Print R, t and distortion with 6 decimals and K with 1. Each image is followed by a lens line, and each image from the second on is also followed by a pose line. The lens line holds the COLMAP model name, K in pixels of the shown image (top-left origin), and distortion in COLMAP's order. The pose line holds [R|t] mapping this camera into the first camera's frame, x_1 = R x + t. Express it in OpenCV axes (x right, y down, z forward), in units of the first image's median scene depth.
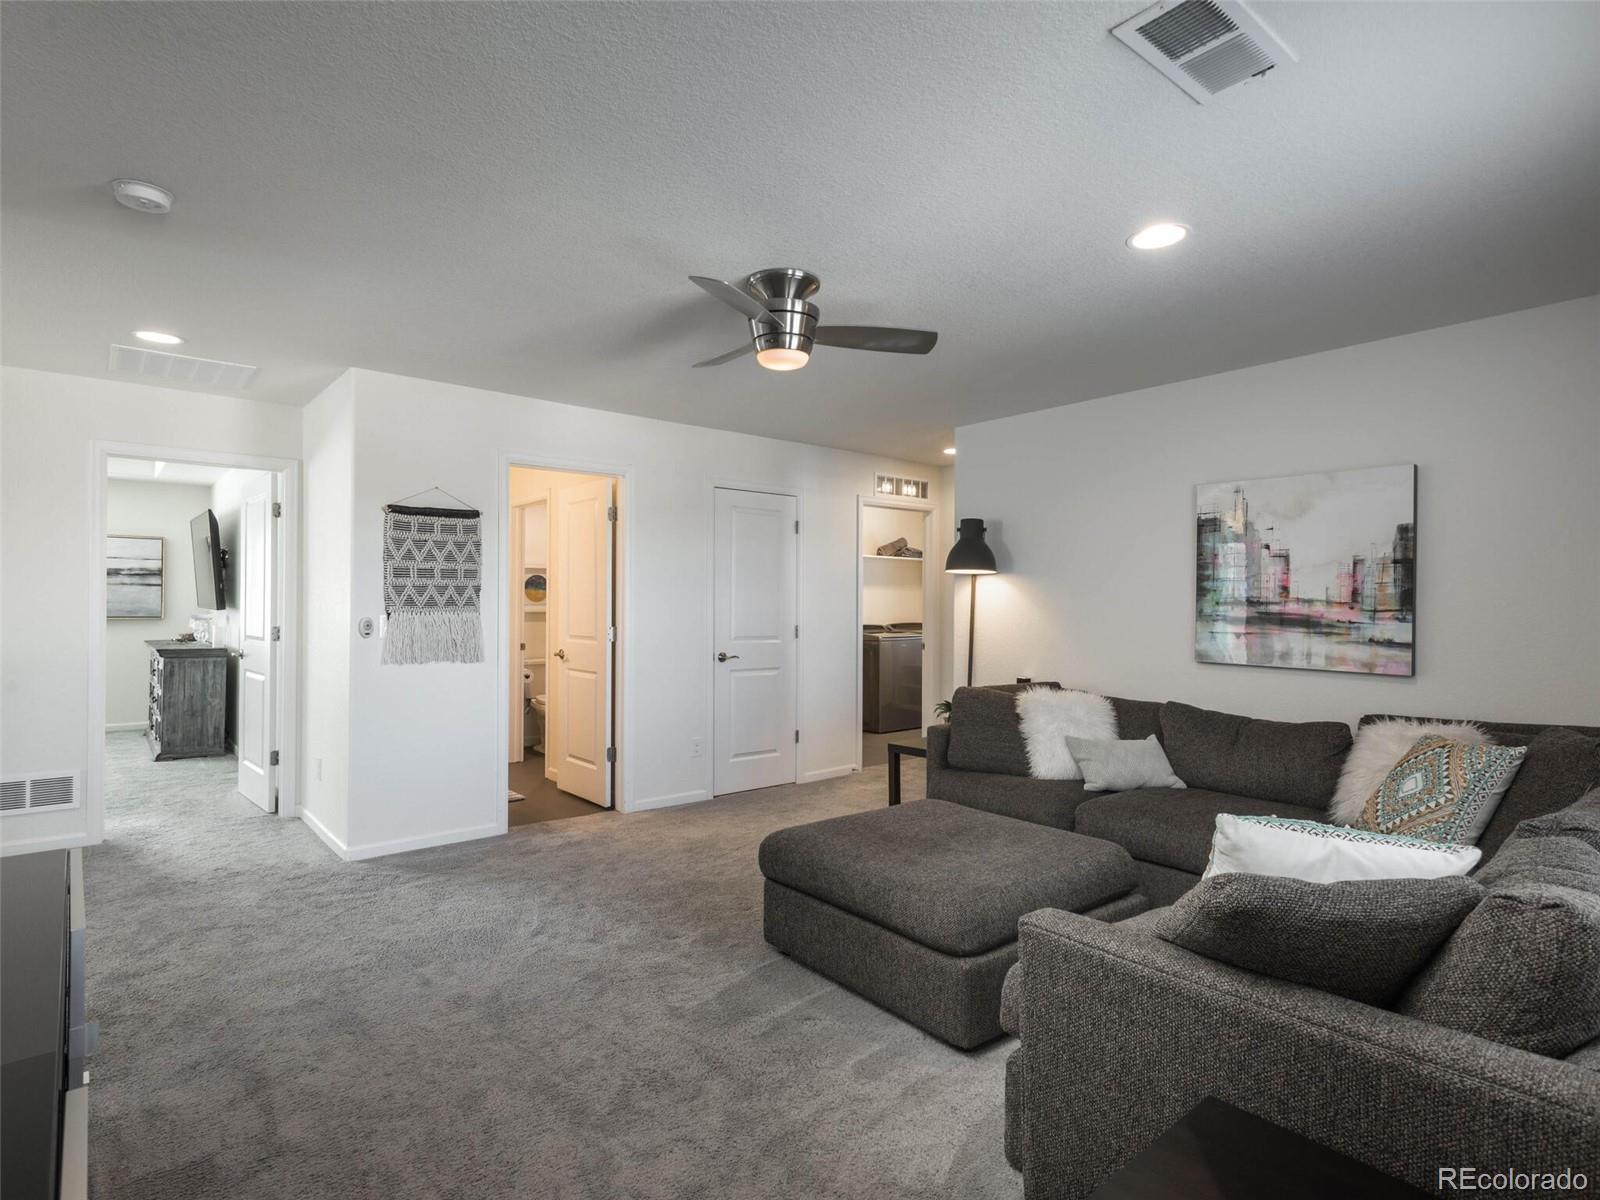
lens RADIAL K [[845.8, 0, 784.3], [0, 845.8, 601.1], [0, 0, 1]] dist [0.034654, -0.017630]
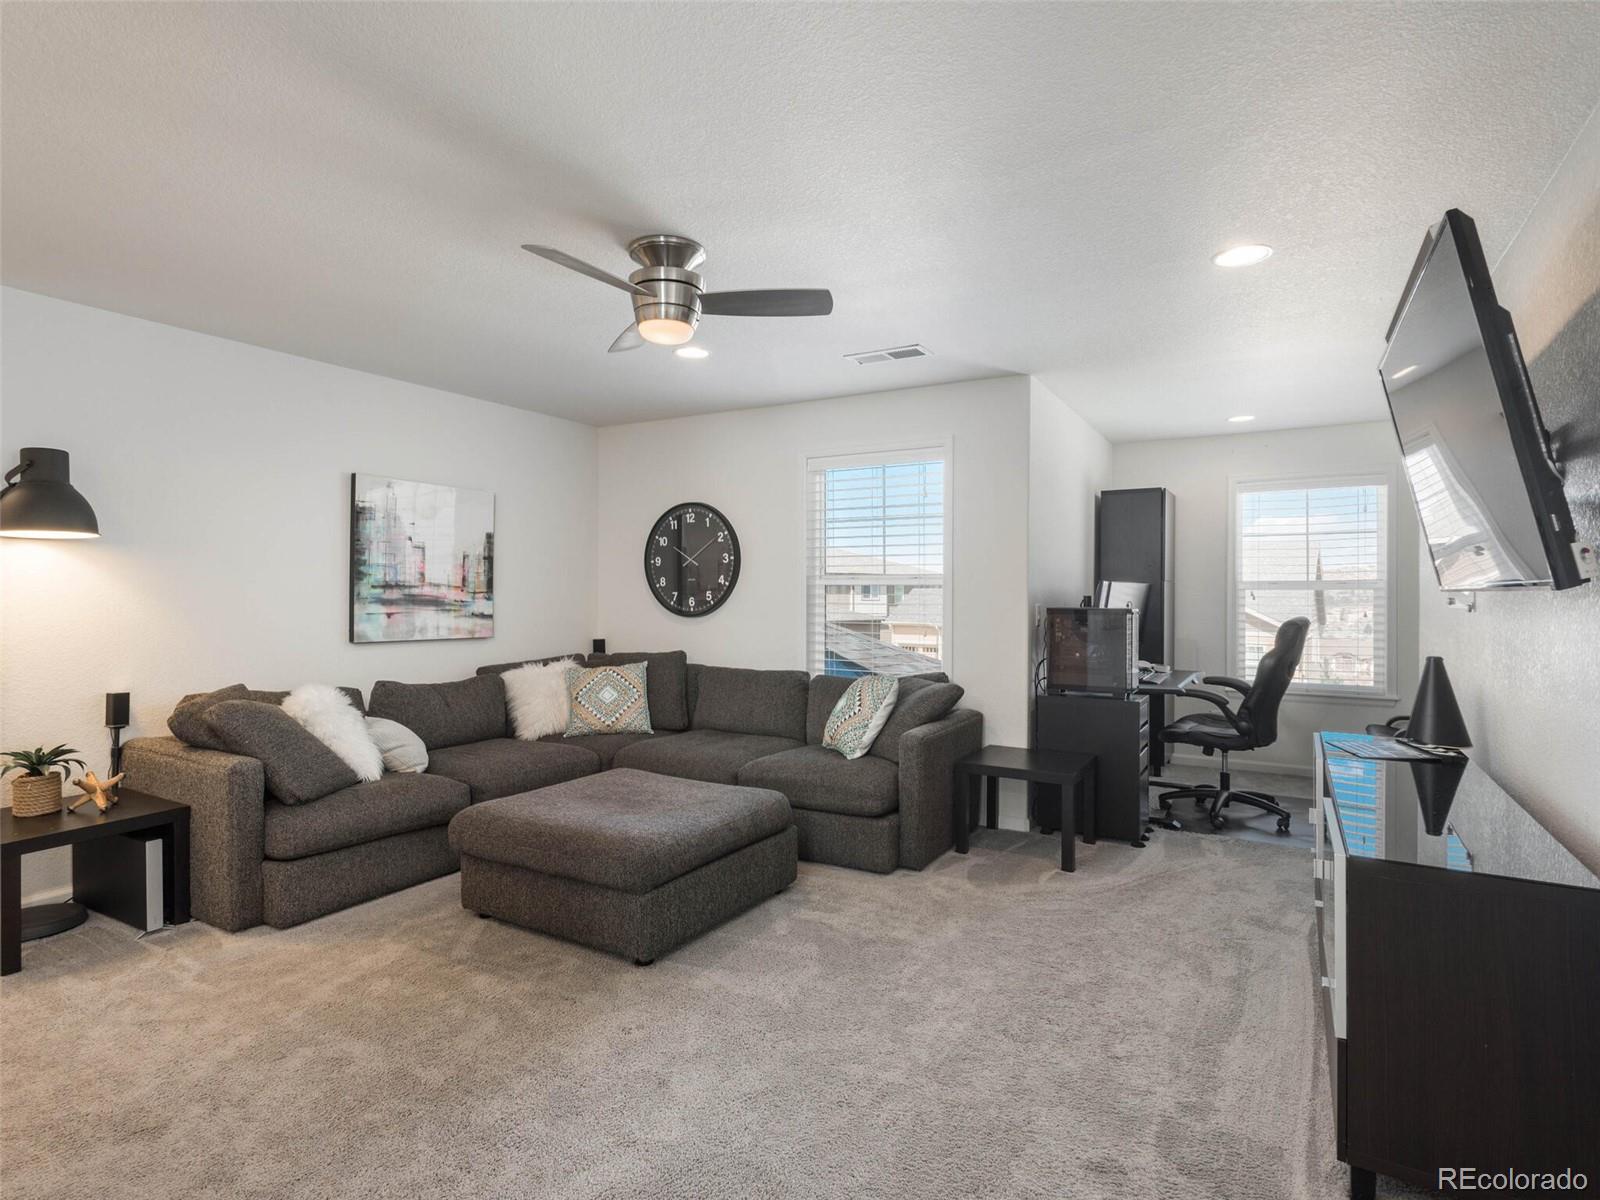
lens RADIAL K [[841.6, 0, 800.0], [0, 841.6, 600.0], [0, 0, 1]] dist [0.016504, -0.000095]
pose [[-0.363873, -0.012624, 0.931363, -0.764726], [-0.009188, 0.999908, 0.009963, 0.004717], [-0.931403, -0.004932, -0.363956, 0.990616]]
